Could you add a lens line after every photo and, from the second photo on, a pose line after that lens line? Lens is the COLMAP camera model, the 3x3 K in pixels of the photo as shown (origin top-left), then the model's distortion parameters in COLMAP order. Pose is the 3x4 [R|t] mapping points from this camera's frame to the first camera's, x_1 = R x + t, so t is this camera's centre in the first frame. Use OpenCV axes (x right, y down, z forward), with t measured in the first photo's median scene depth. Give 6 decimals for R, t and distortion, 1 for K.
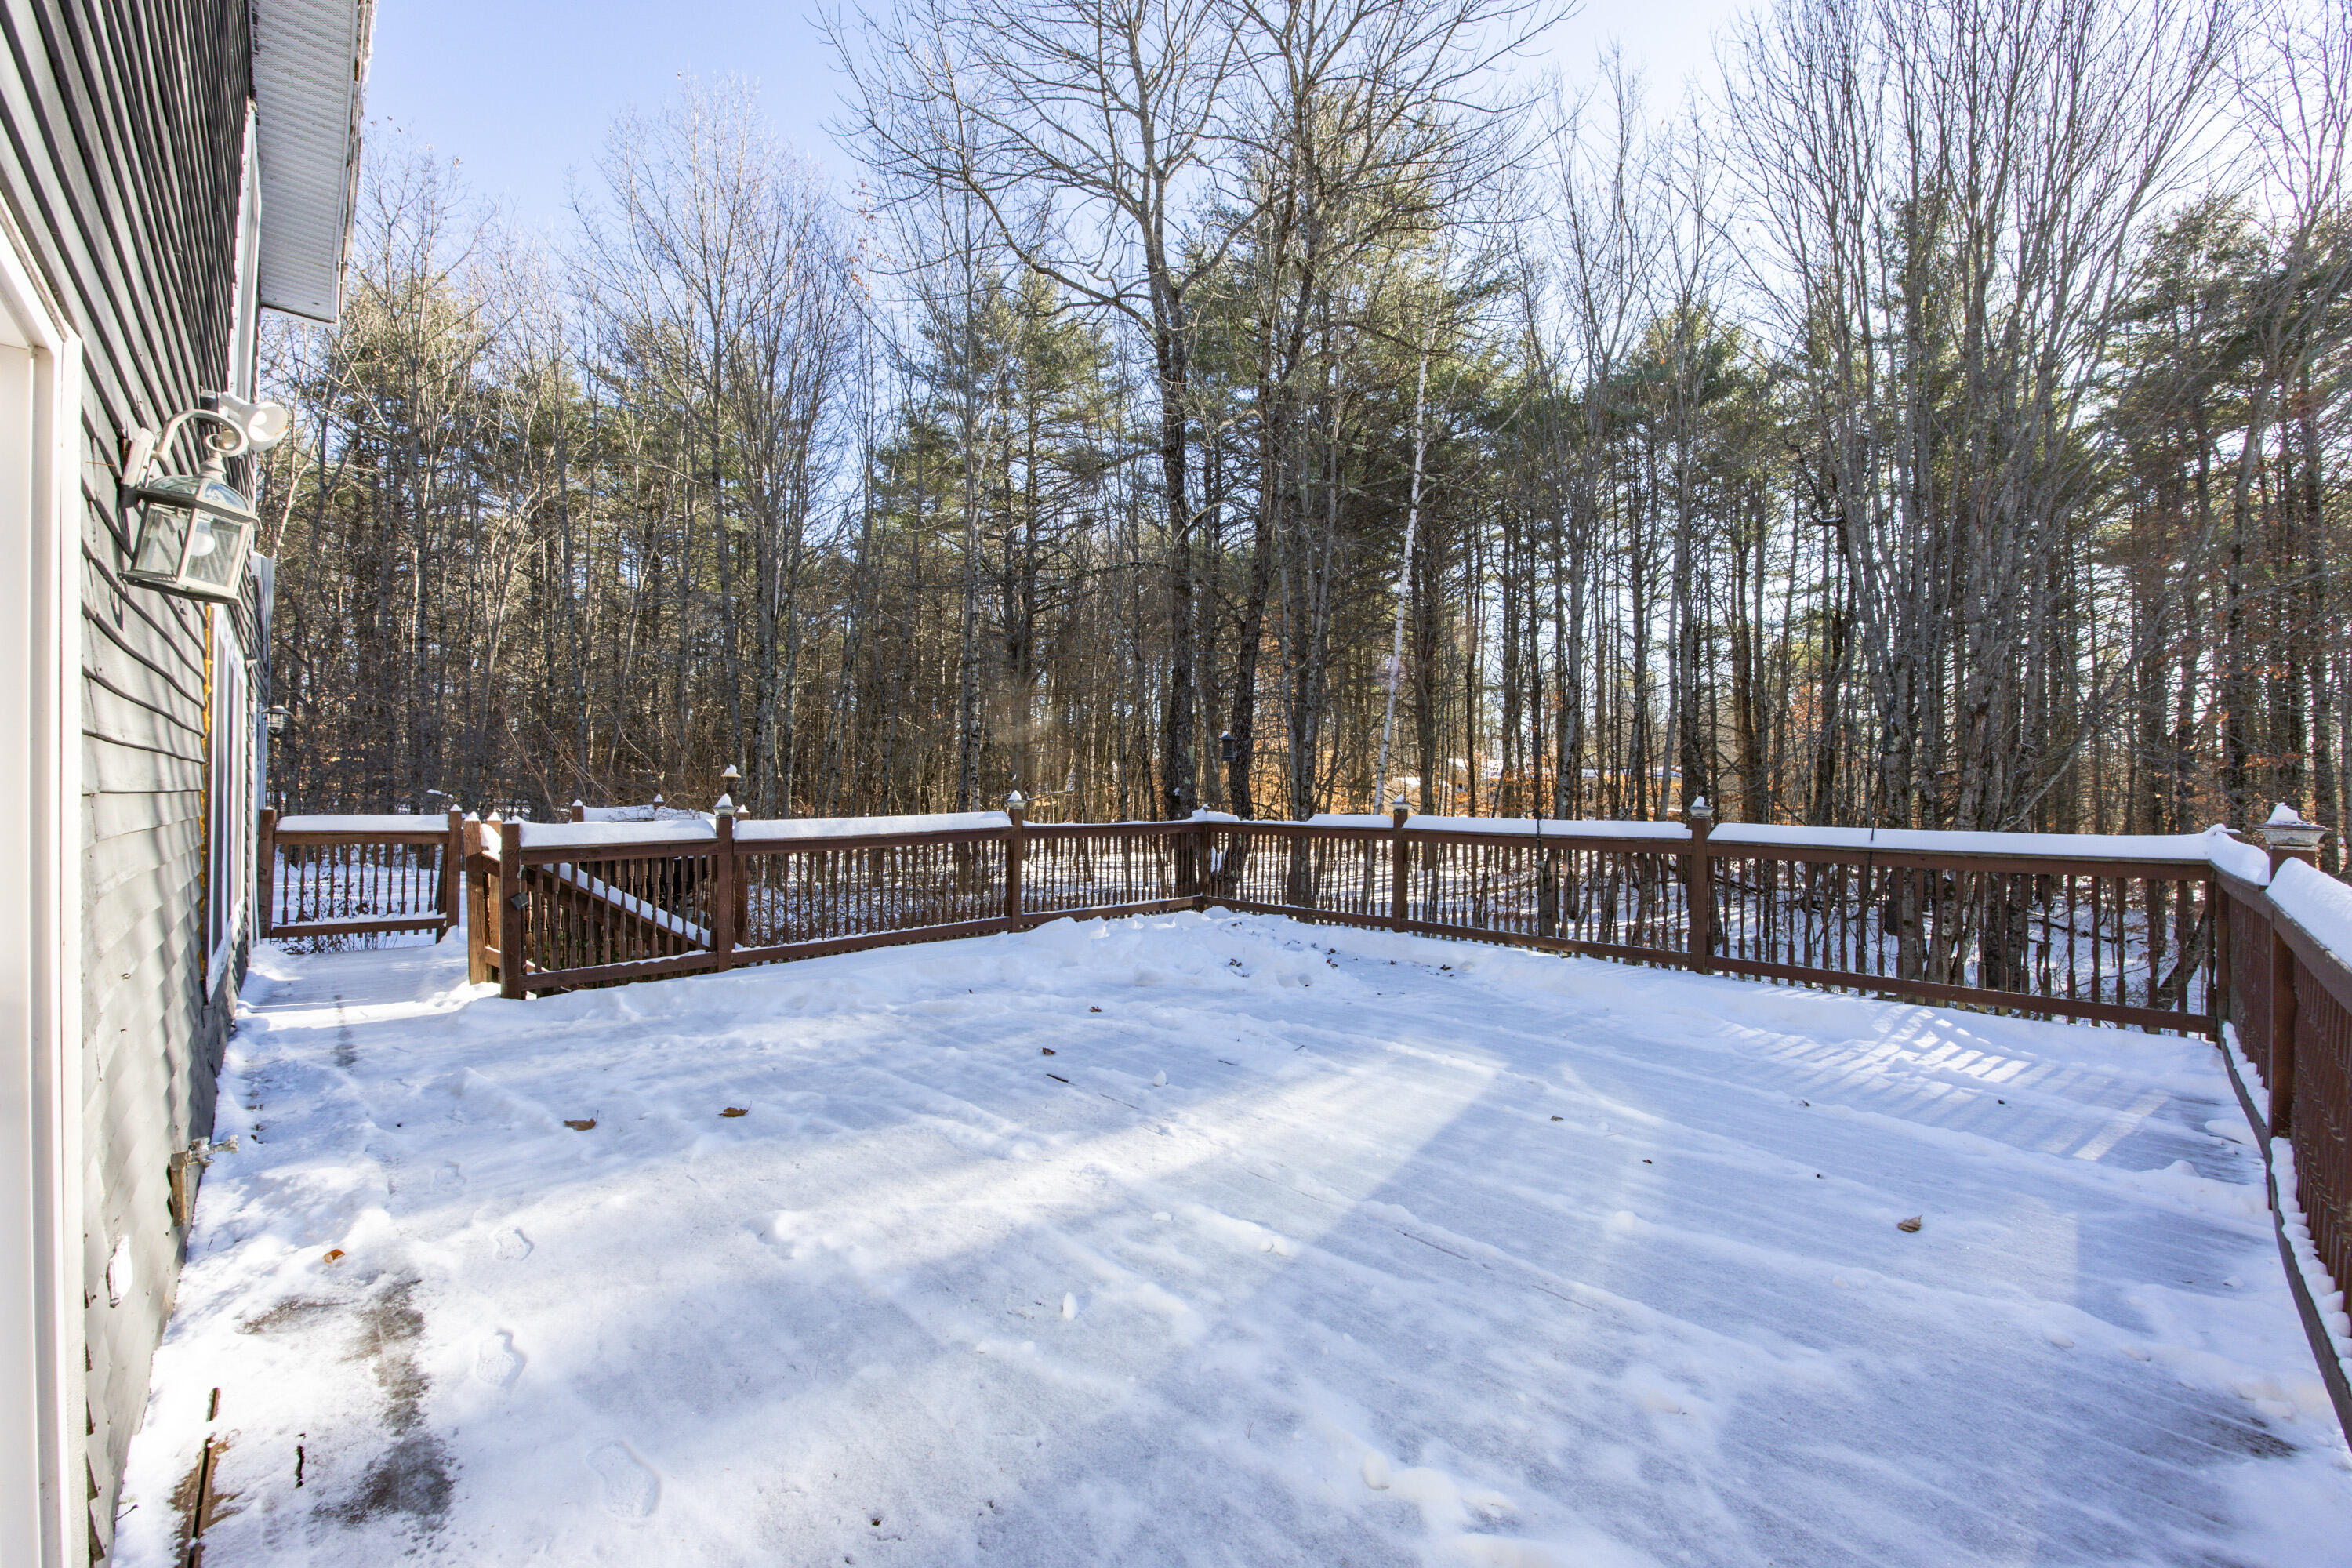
lens RADIAL K [[911.9, 0, 1177.5], [0, 911.9, 793.1], [0, 0, 1]] dist [-0.001936, 0.000561]
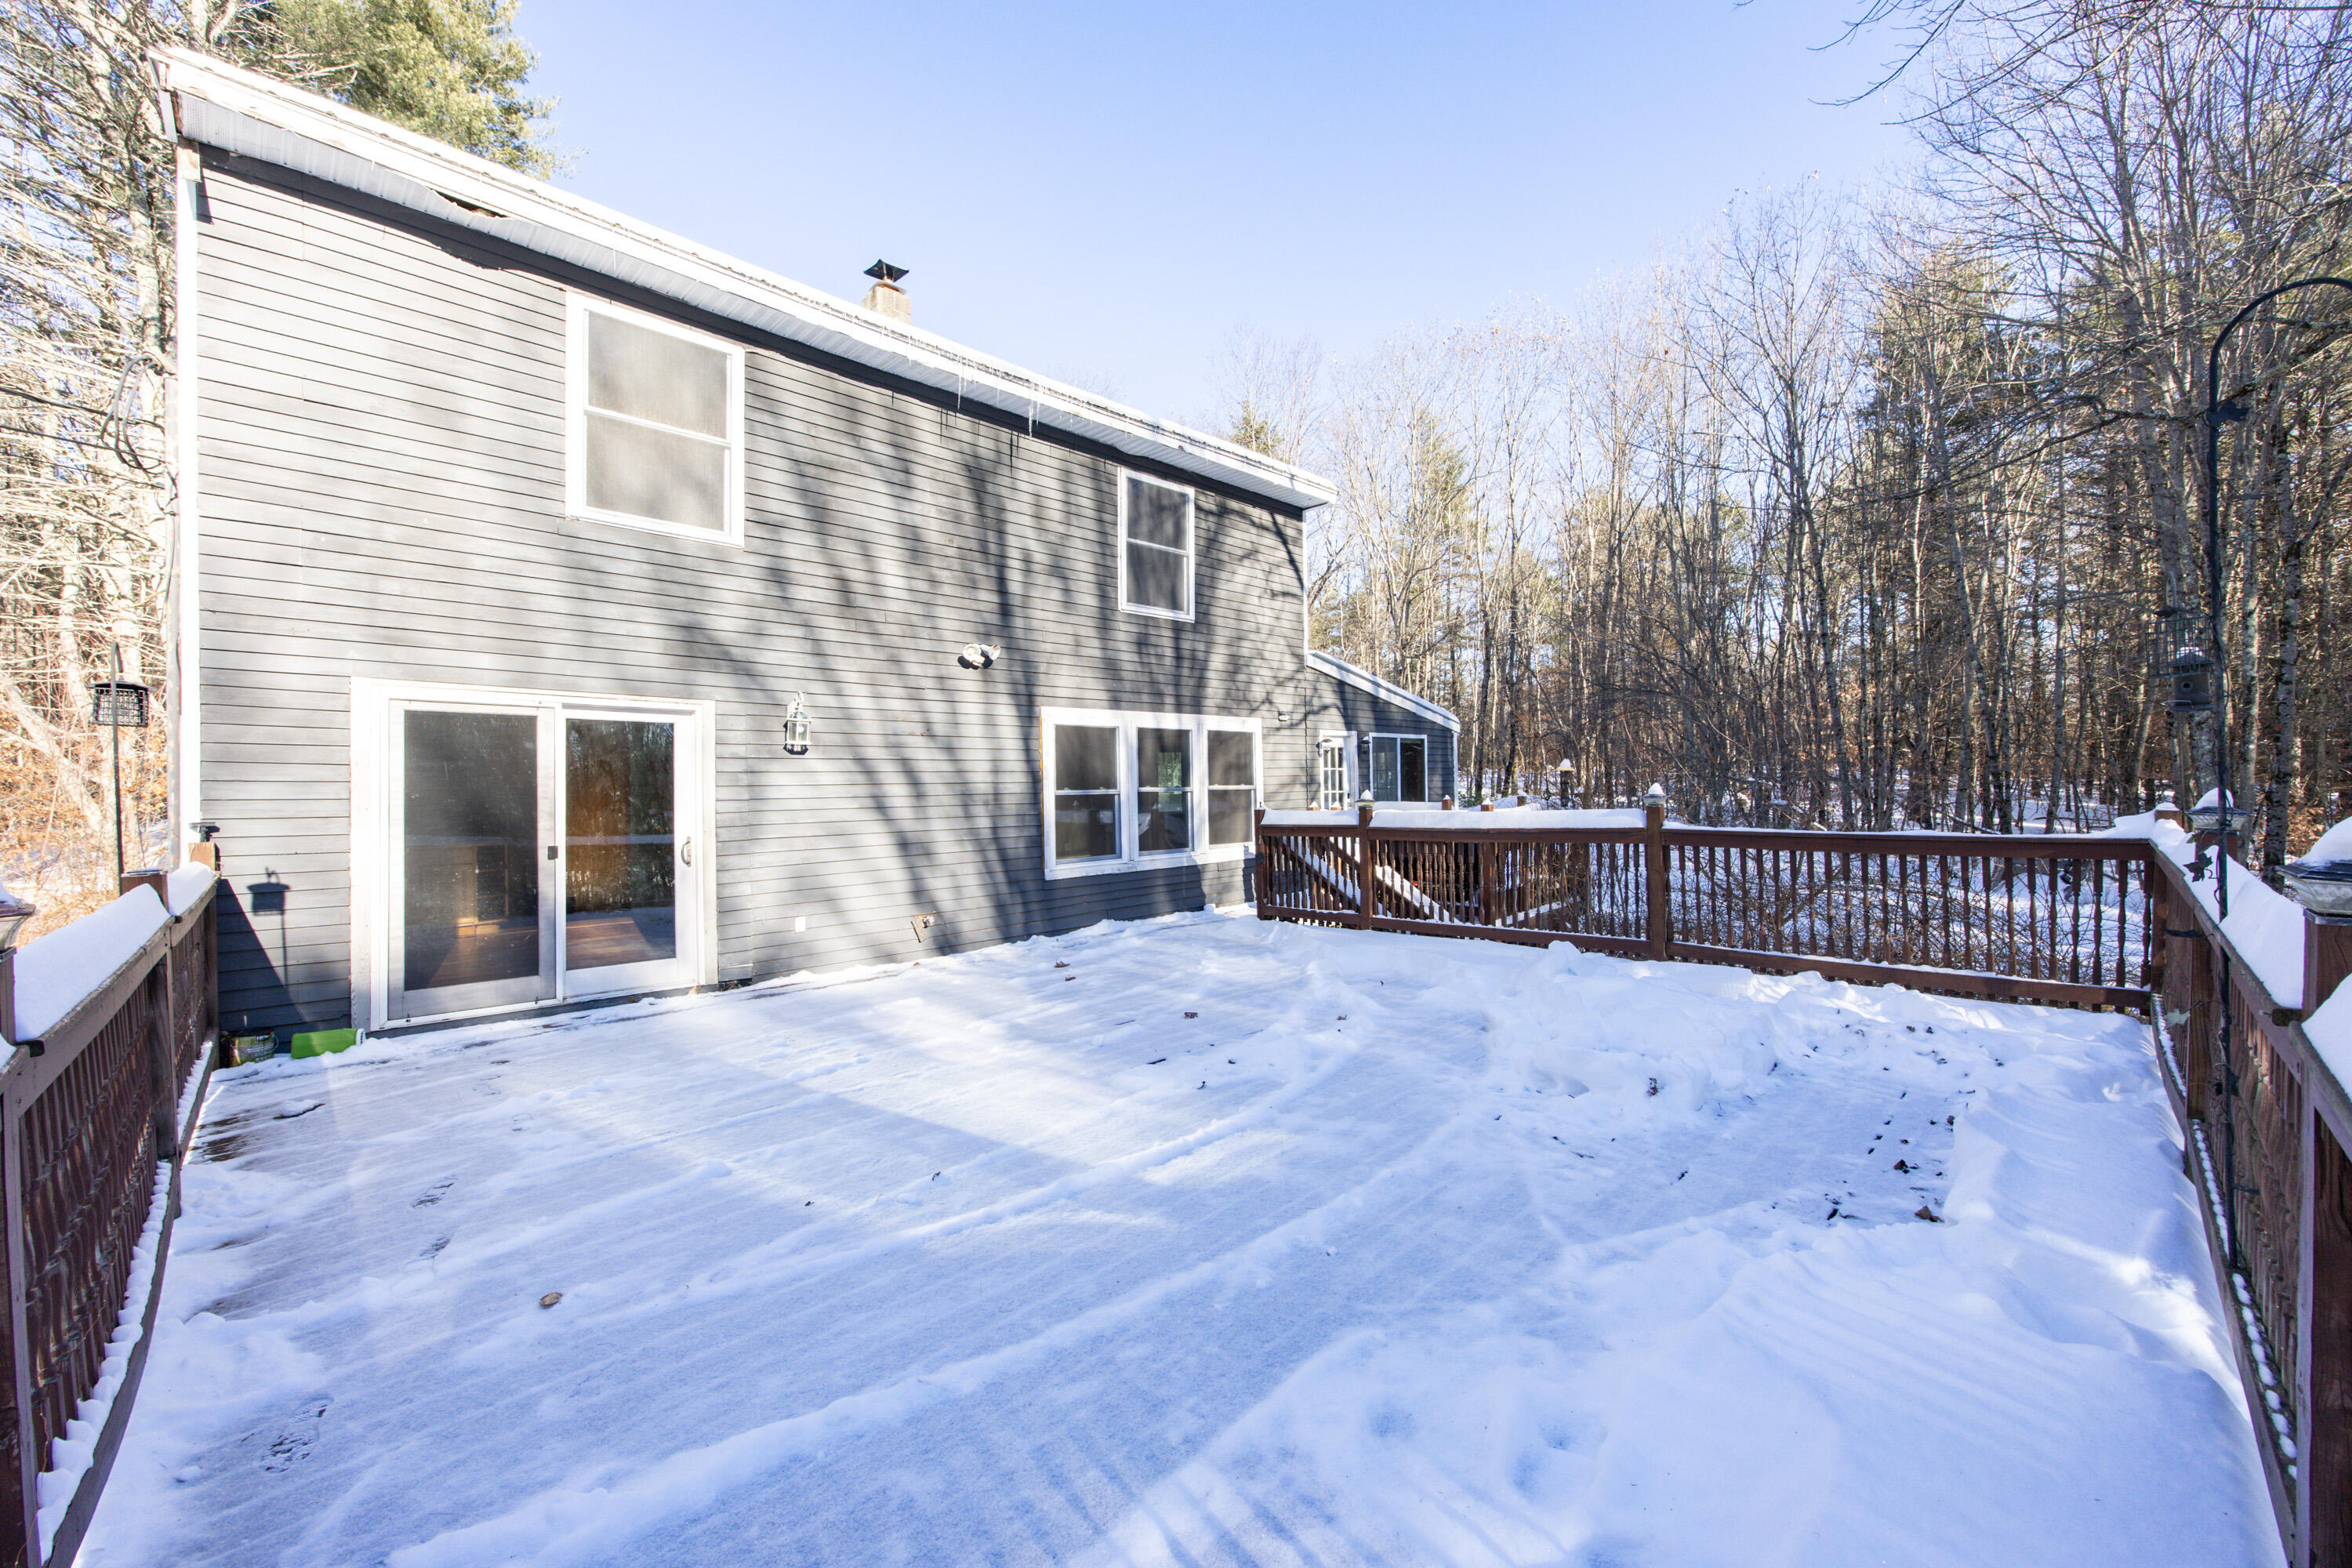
lens RADIAL K [[911.9, 0, 1177.0], [0, 911.9, 793.7], [0, 0, 1]] dist [-0.001936, 0.000561]
pose [[0.005414, 0.001001, -0.999985, 1.057338], [0.019609, 0.999807, 0.001107, -0.002979], [0.999793, -0.019615, 0.005394, 1.010600]]
